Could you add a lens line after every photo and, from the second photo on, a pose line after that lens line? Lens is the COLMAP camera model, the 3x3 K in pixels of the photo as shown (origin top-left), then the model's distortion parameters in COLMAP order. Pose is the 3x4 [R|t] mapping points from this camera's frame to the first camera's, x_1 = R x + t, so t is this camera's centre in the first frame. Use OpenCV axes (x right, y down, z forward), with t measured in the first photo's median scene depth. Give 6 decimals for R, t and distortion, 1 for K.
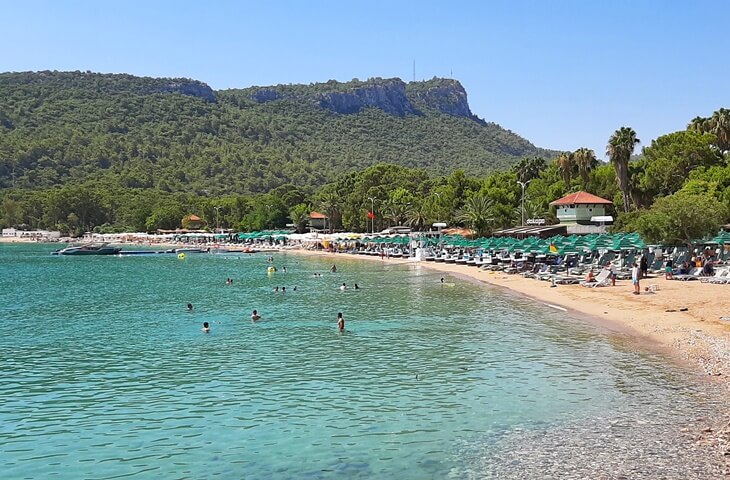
lens RADIAL K [[554.2, 0, 365.0], [0, 554.2, 240.0], [0, 0, 1]] dist [0.065629, -0.141645]
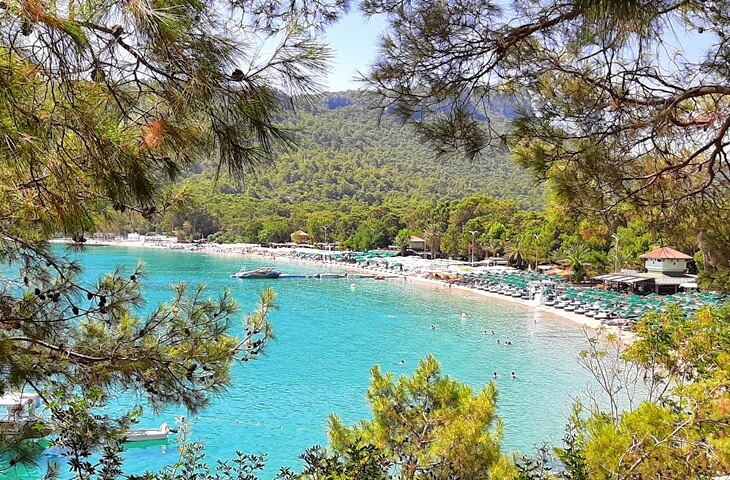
lens RADIAL K [[554.2, 0, 365.0], [0, 554.2, 240.0], [0, 0, 1]] dist [0.065629, -0.141645]
pose [[0.995308, 0.034767, -0.090300, -0.070223], [-0.033967, 0.999369, 0.010378, -0.041044], [0.090604, -0.007262, 0.995861, -0.120626]]
